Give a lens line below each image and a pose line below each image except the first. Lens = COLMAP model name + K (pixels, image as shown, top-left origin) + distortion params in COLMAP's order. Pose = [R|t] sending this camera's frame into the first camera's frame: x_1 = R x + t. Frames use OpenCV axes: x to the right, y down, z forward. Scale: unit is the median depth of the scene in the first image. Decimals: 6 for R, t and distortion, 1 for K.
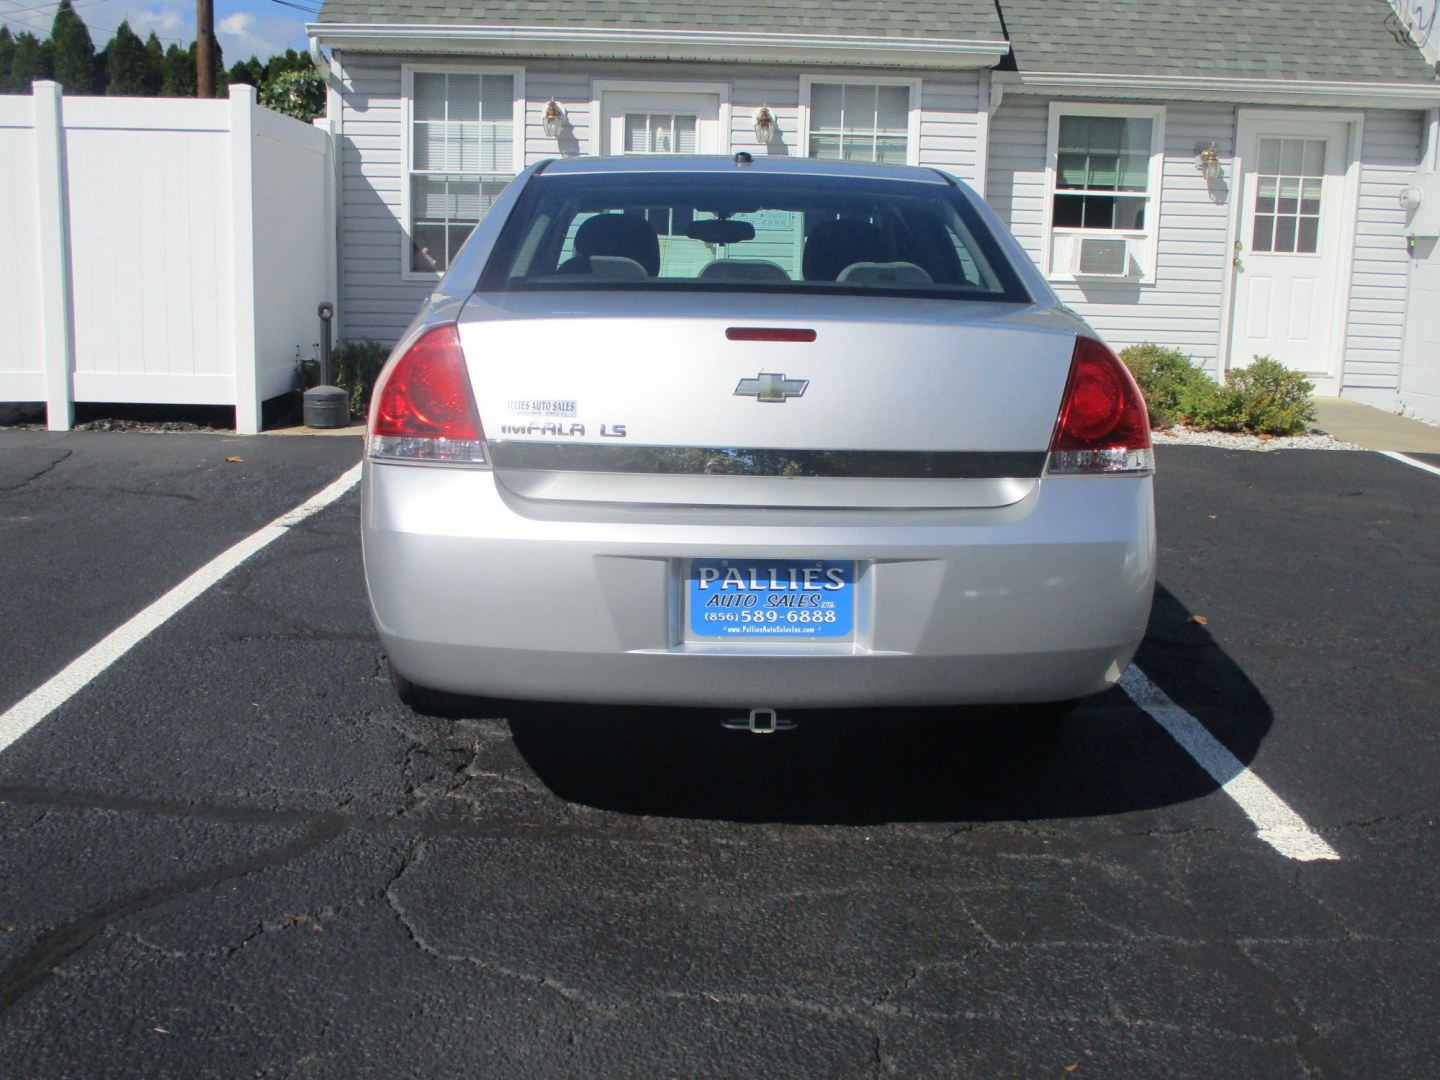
lens RADIAL K [[1471.9, 0, 720.0], [0, 1471.9, 540.0], [0, 0, 1]] dist [-0.070574, 0.032750]
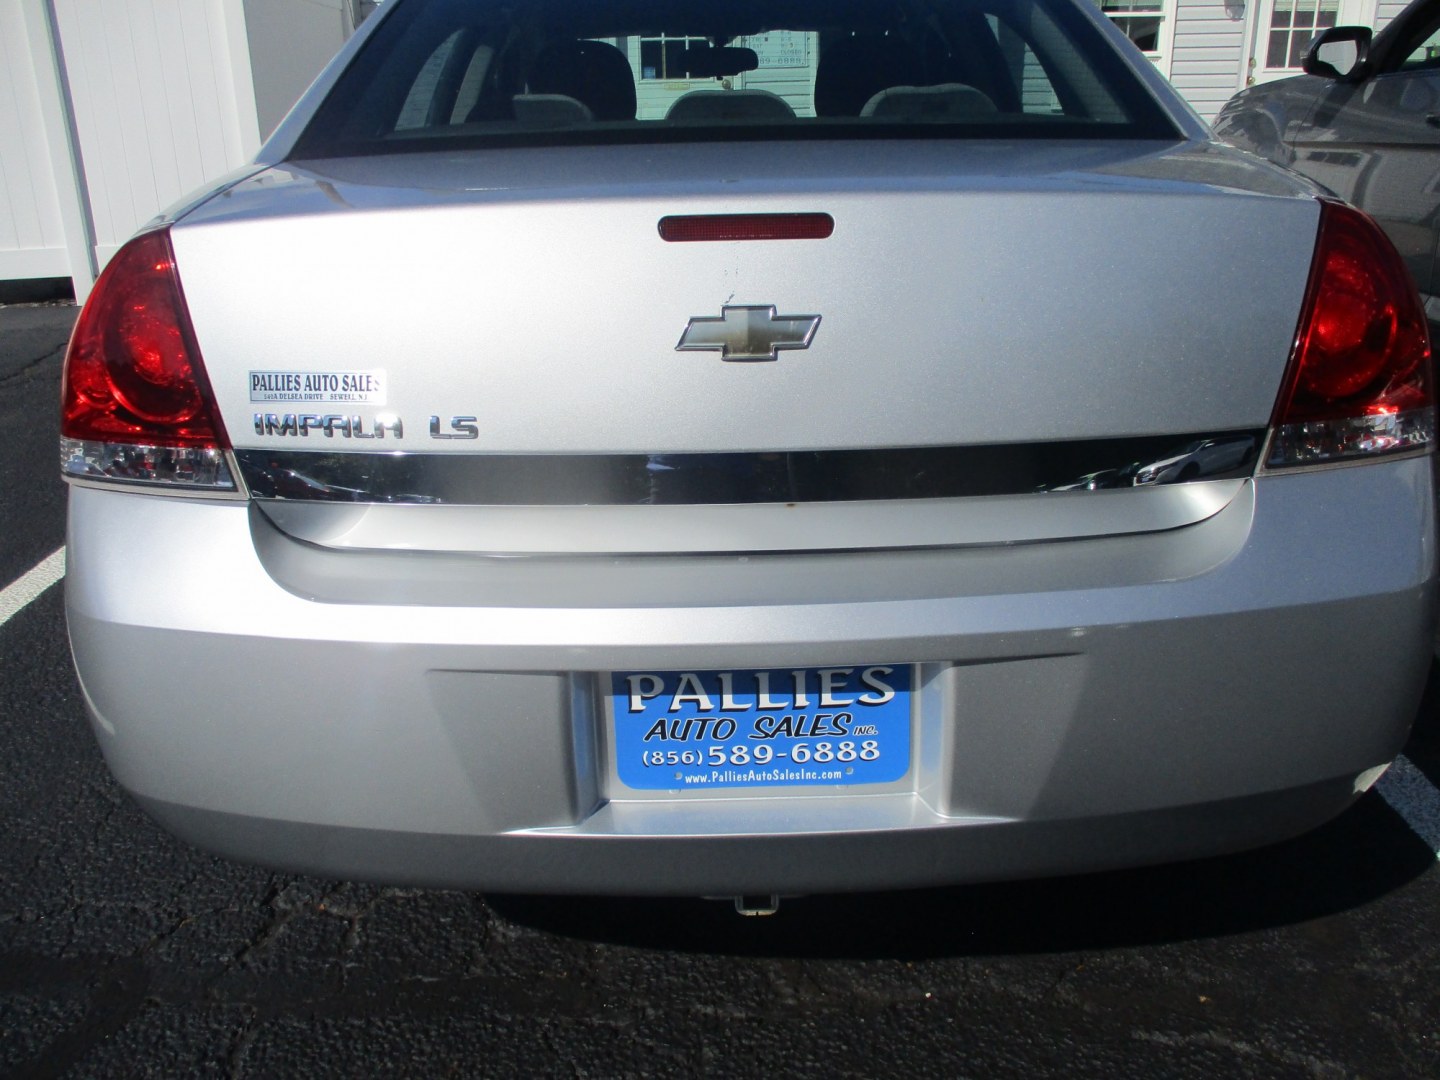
lens RADIAL K [[1147.4, 0, 725.3], [0, 1147.4, 524.1], [0, 0, 1]] dist [-0.035753, 0.005719]
pose [[0.998791, -0.031579, -0.037669, 0.035739], [0.037310, 0.985966, 0.162725, -0.093253], [0.032002, -0.163933, 0.985952, 0.531237]]
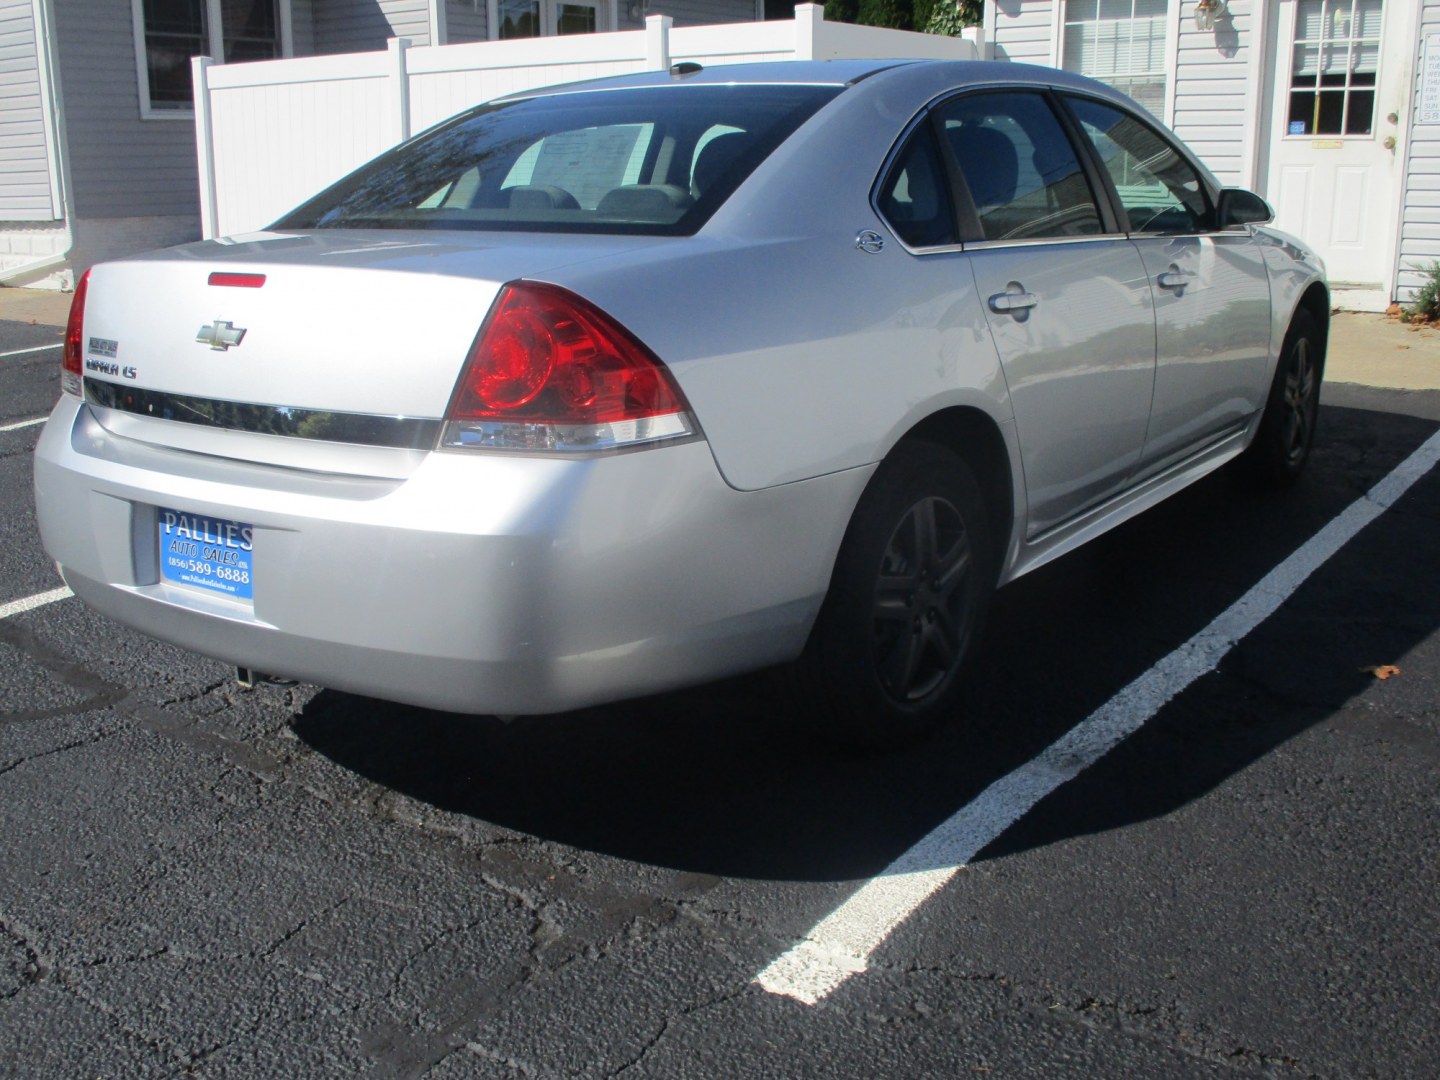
lens RADIAL K [[1471.9, 0, 720.0], [0, 1471.9, 540.0], [0, 0, 1]] dist [-0.070574, 0.032750]
pose [[0.794113, 0.121258, -0.595551, 0.798109], [-0.083775, 0.992380, 0.090348, -0.075993], [0.601968, -0.021854, 0.798221, 0.385094]]
